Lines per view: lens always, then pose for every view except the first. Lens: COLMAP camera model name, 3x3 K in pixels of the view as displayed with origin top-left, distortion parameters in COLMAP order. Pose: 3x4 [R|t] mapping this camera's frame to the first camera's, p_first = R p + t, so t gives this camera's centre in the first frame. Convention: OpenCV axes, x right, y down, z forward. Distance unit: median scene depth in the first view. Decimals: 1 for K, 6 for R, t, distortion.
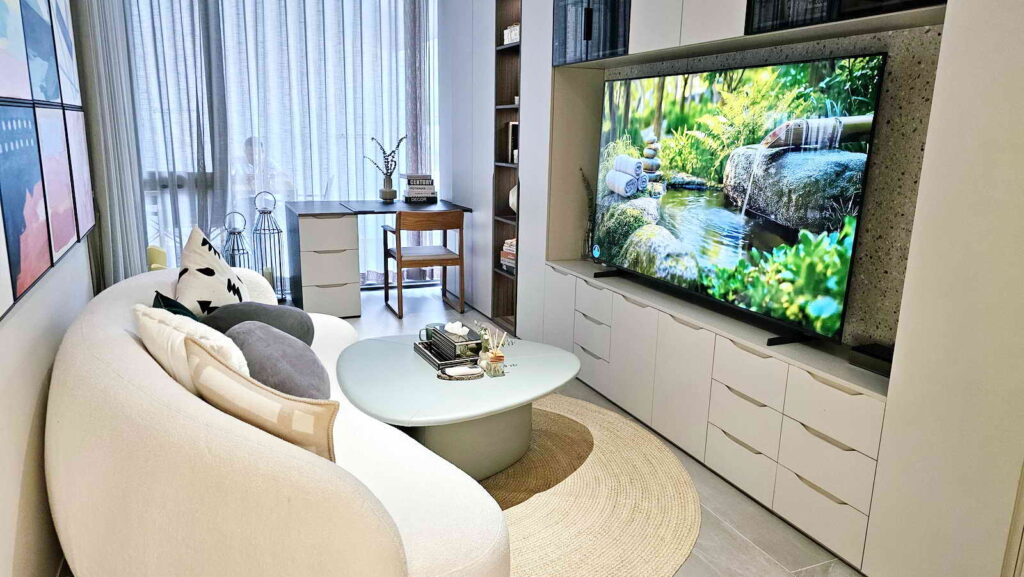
lens RADIAL K [[688.4, 0, 516.4], [0, 688.4, 294.1], [0, 0, 1]] dist [0.047245, -0.034156]
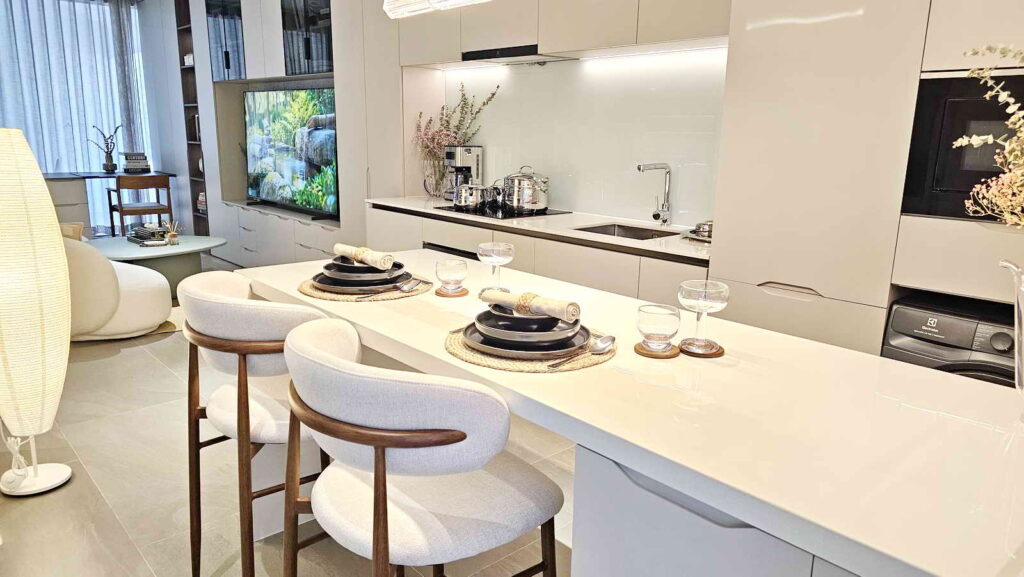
lens RADIAL K [[688.4, 0, 503.1], [0, 688.4, 278.8], [0, 0, 1]] dist [0.047245, -0.034156]
pose [[0.950027, -0.070575, 0.304087, 0.157656], [0.074309, 0.997235, -0.000708, 0.179150], [-0.303196, 0.023269, 0.952644, -0.724465]]
